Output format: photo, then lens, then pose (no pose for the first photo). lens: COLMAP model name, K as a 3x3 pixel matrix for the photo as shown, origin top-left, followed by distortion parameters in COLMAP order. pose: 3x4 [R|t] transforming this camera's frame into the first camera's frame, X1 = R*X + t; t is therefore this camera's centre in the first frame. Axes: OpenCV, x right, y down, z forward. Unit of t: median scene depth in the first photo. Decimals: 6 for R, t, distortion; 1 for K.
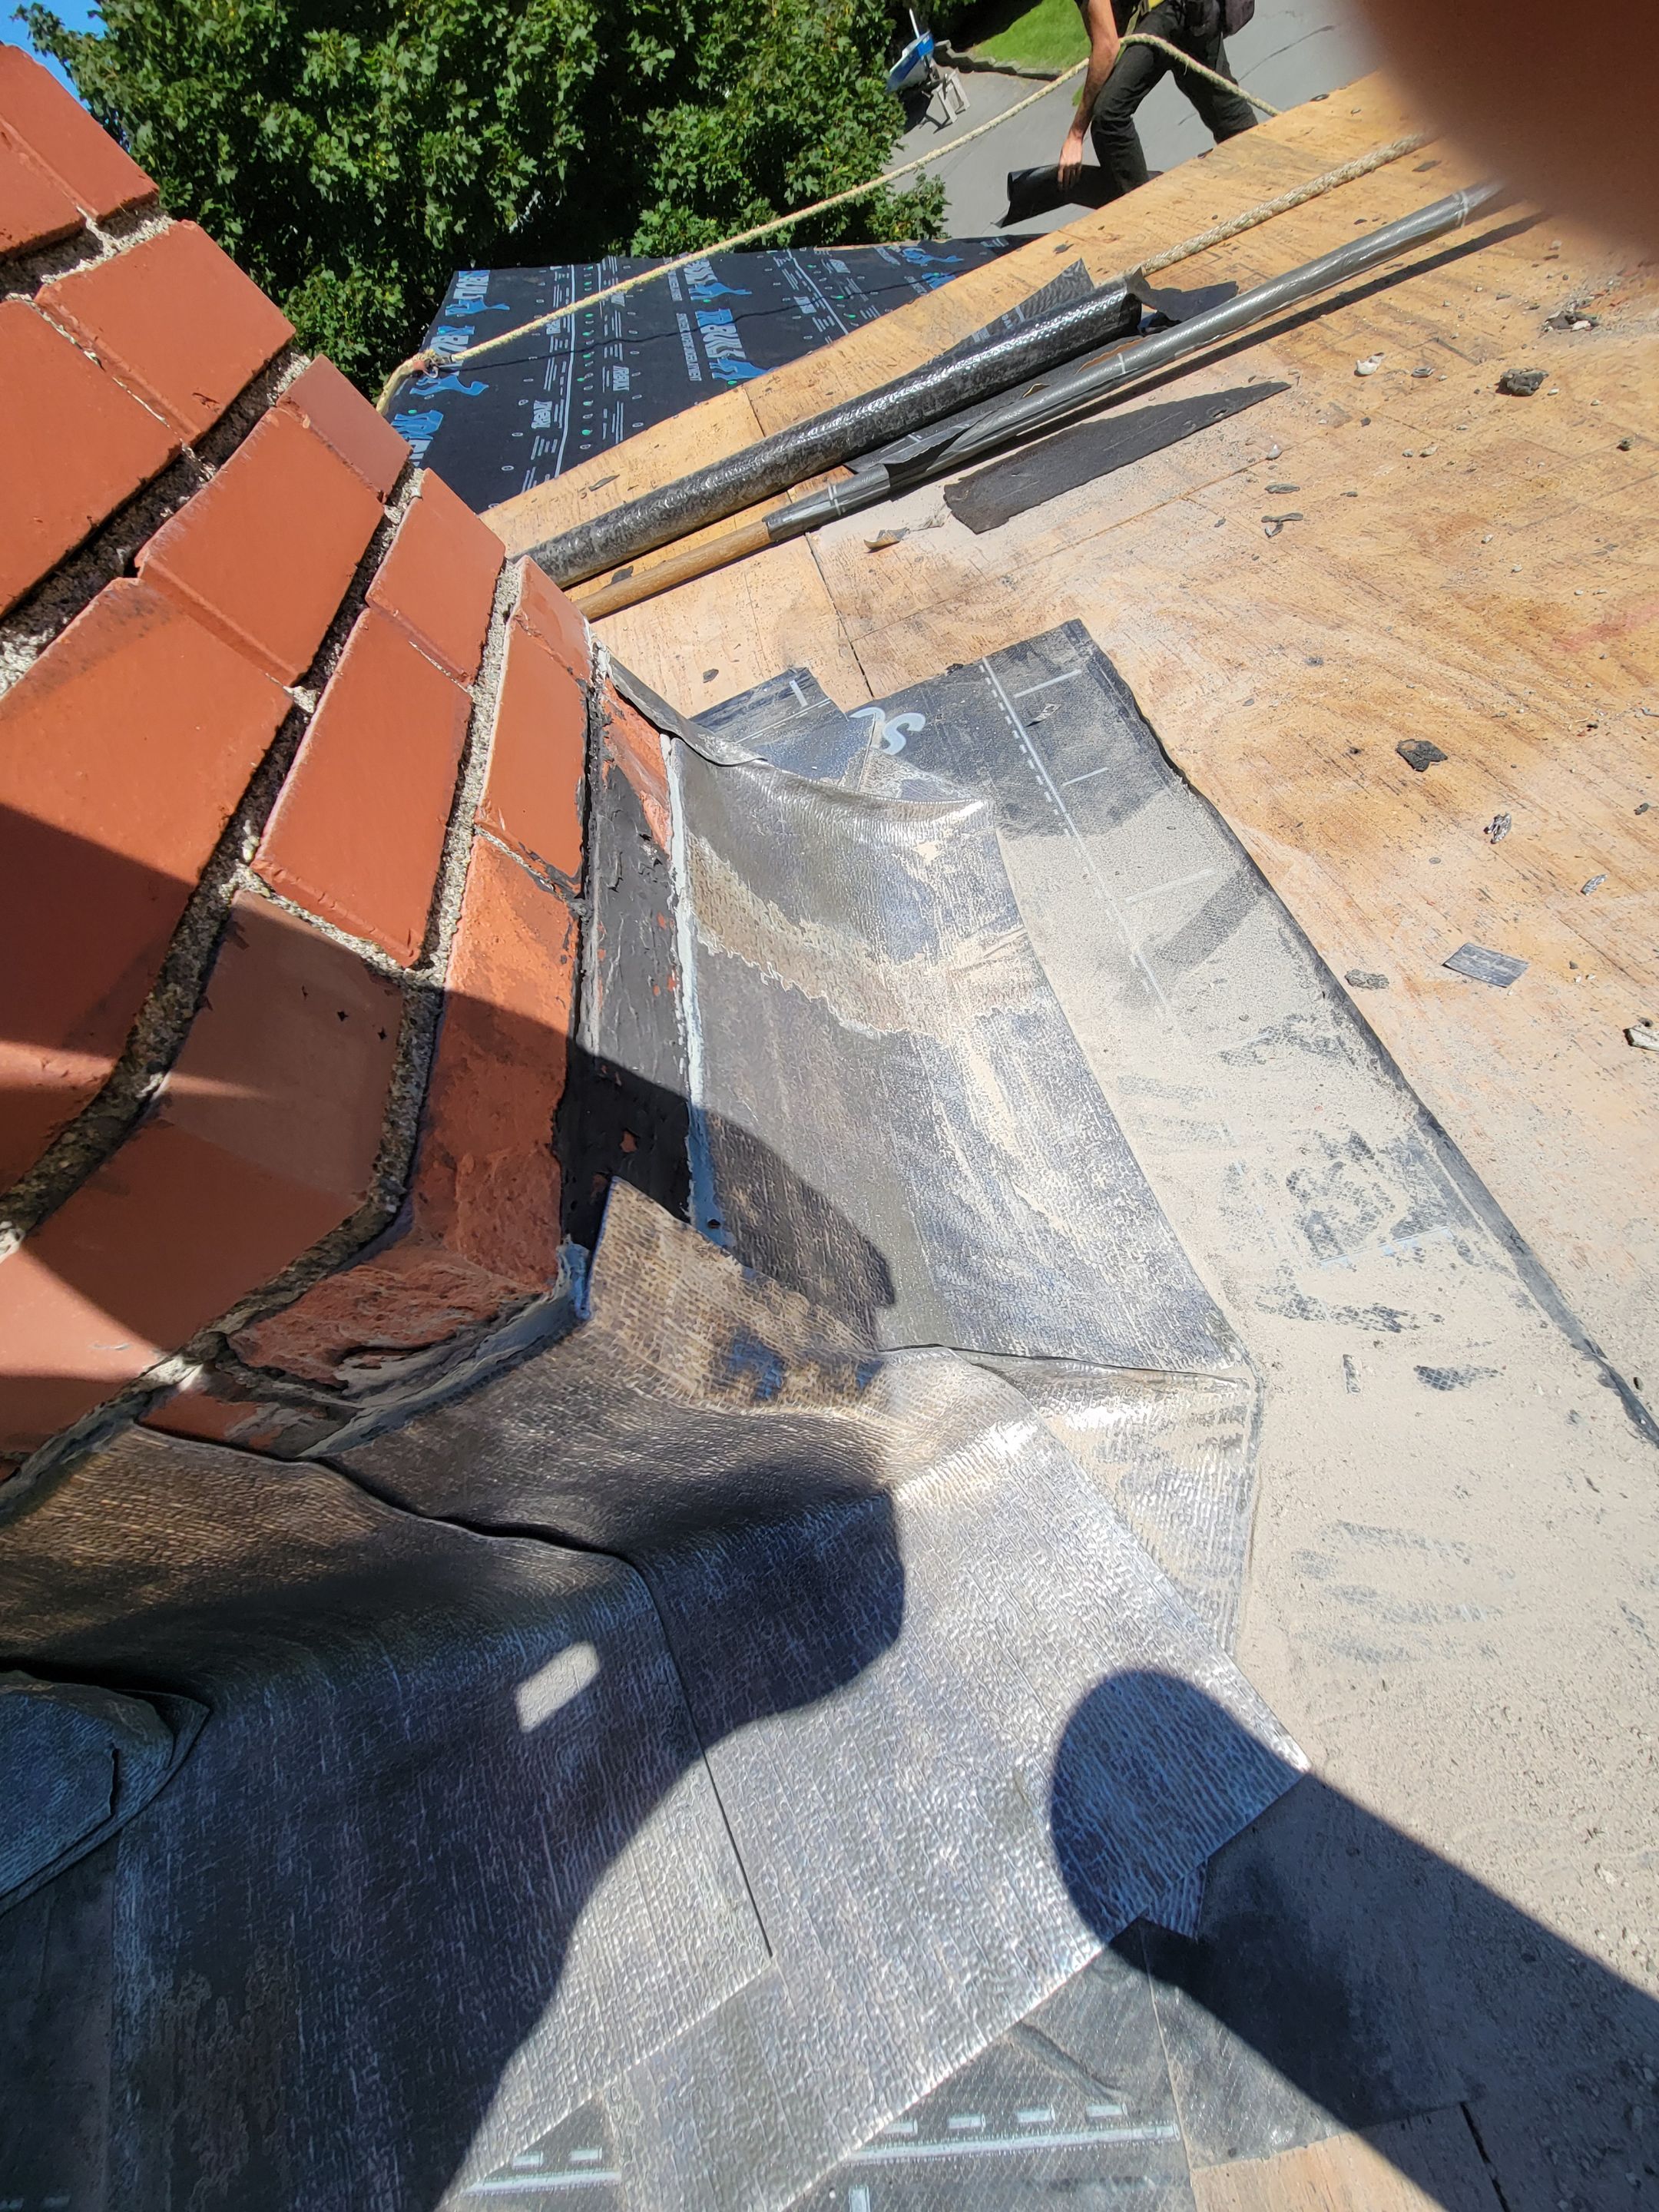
lens RADIAL K [[946.6, 0, 829.5], [0, 946.6, 1106.0], [0, 0, 1]] dist [0.006008, -0.003927]
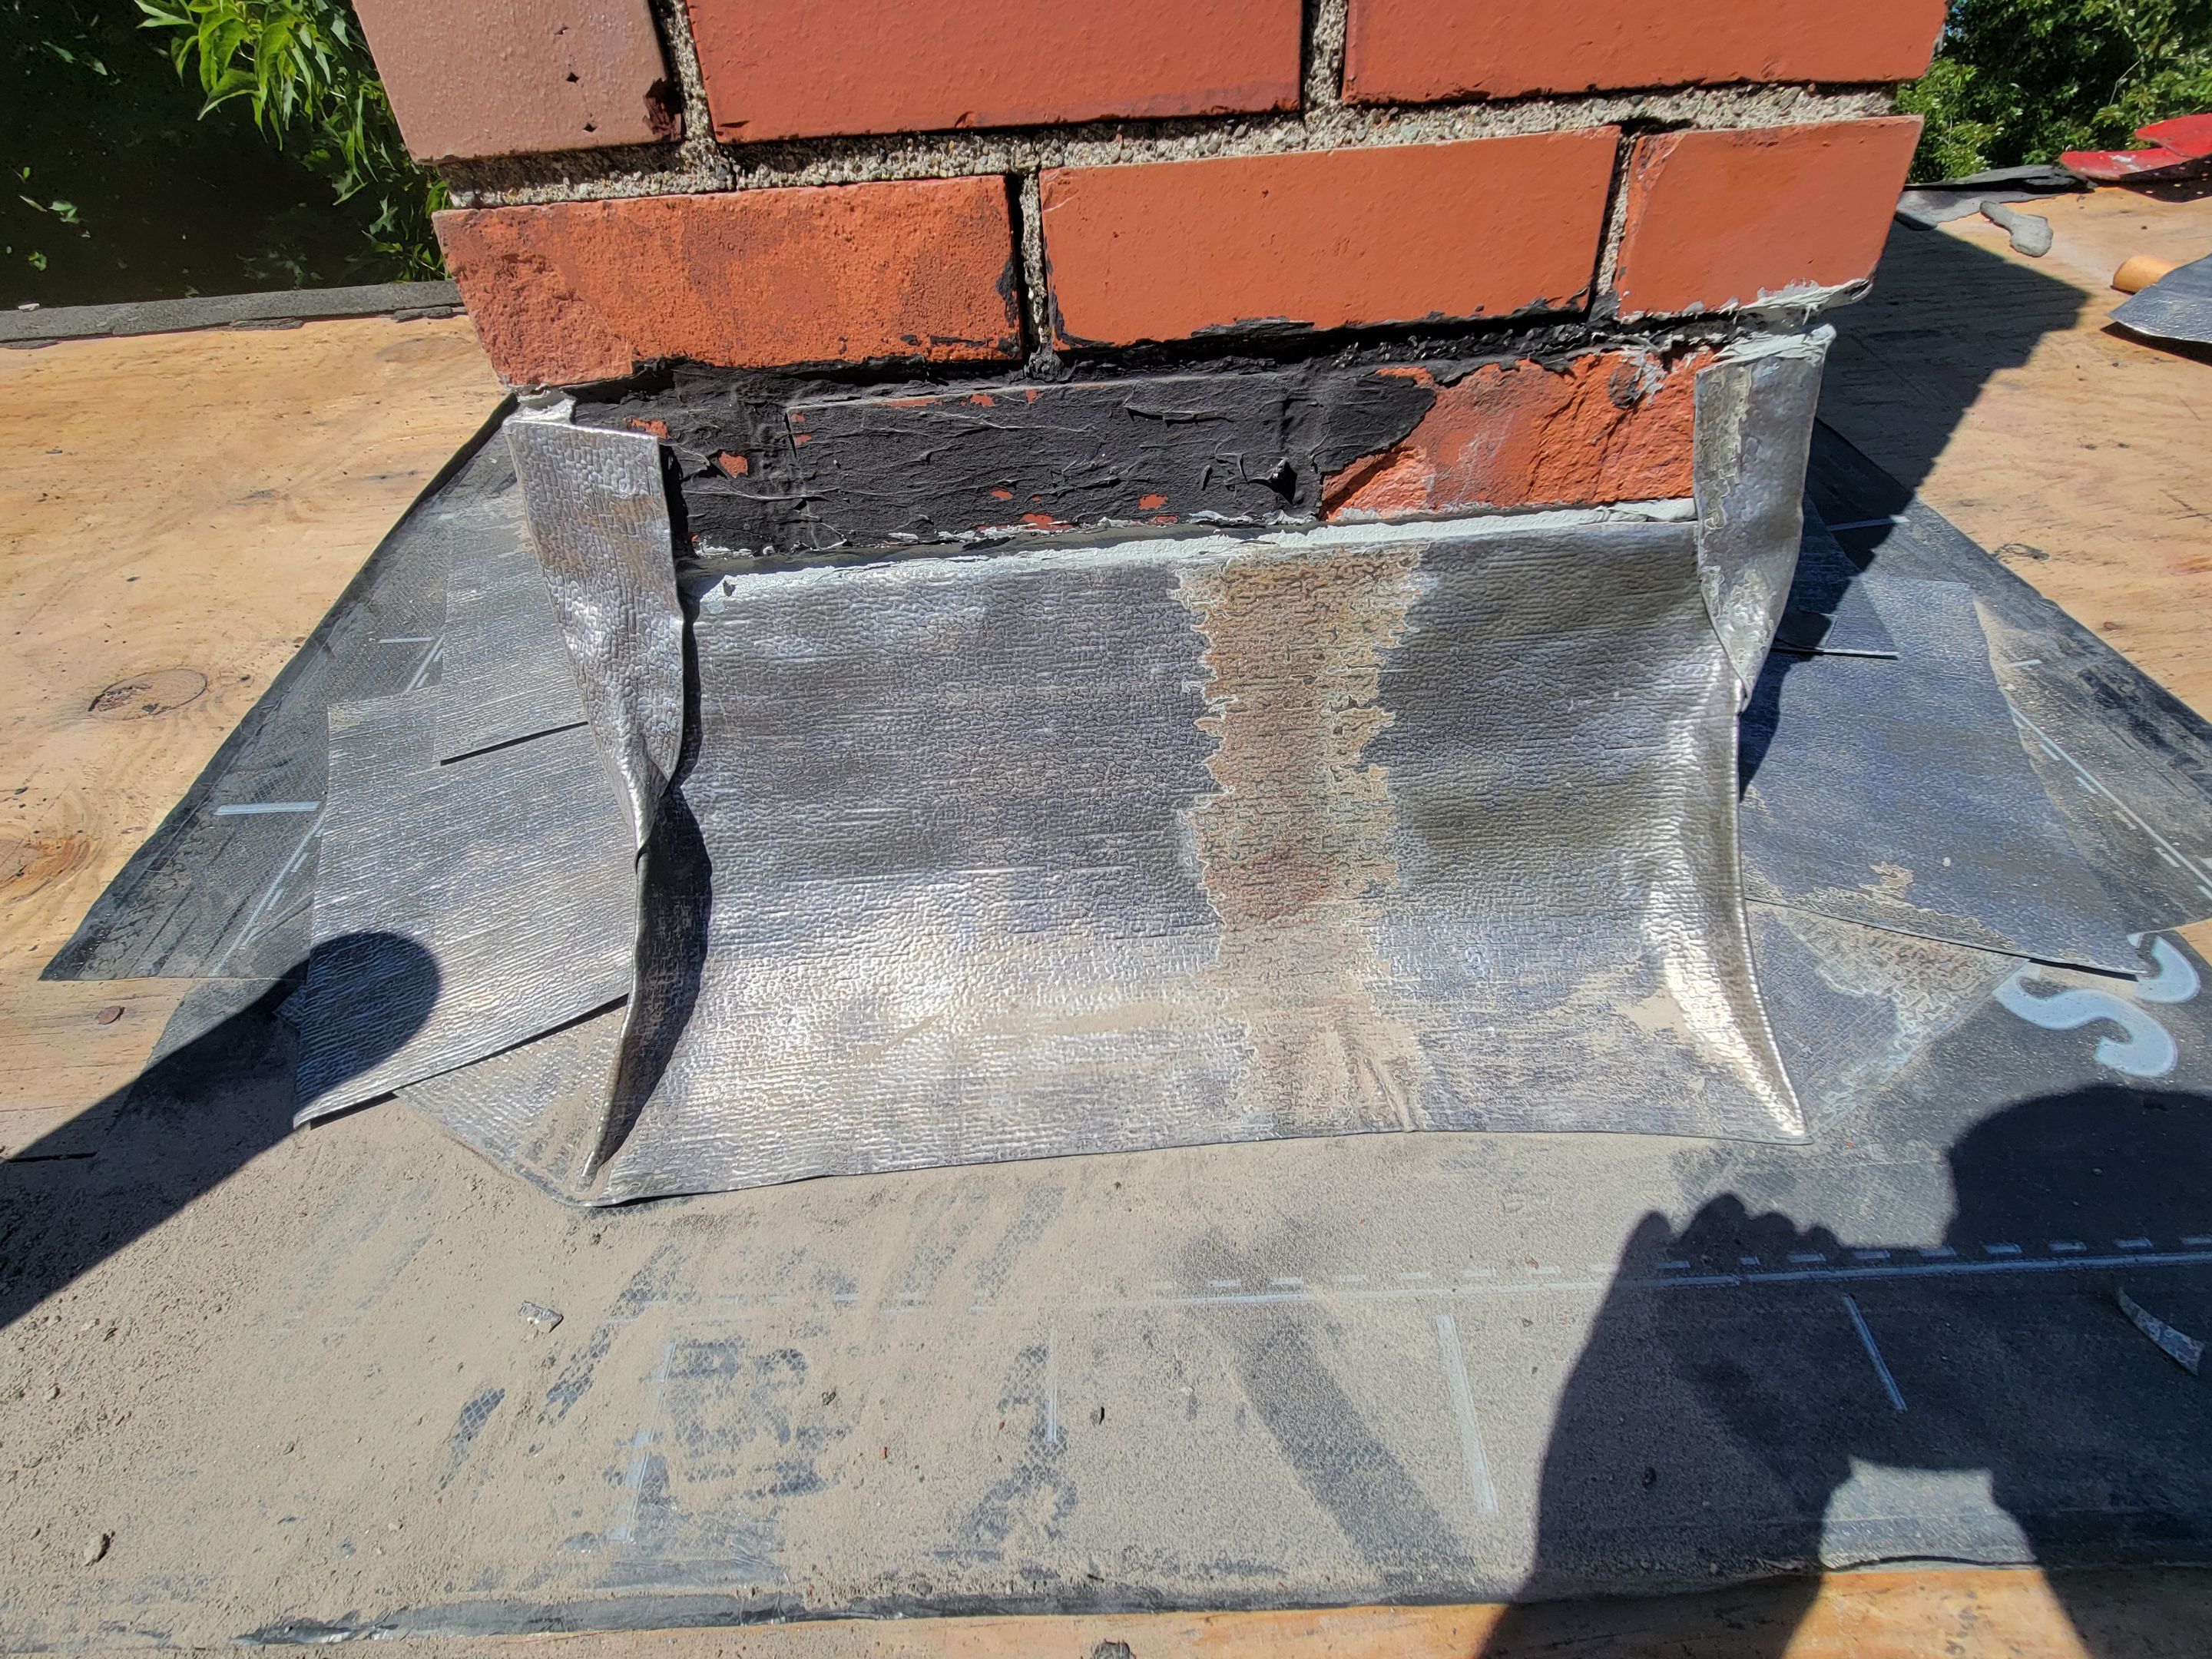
lens RADIAL K [[946.6, 0, 1106.0], [0, 946.6, 829.5], [0, 0, 1]] dist [0.006008, -0.003927]
pose [[-0.094563, 0.935314, -0.340948, 0.340491], [-0.735194, 0.165307, 0.657392, -0.632719], [0.671229, 0.312828, 0.672005, 0.560471]]
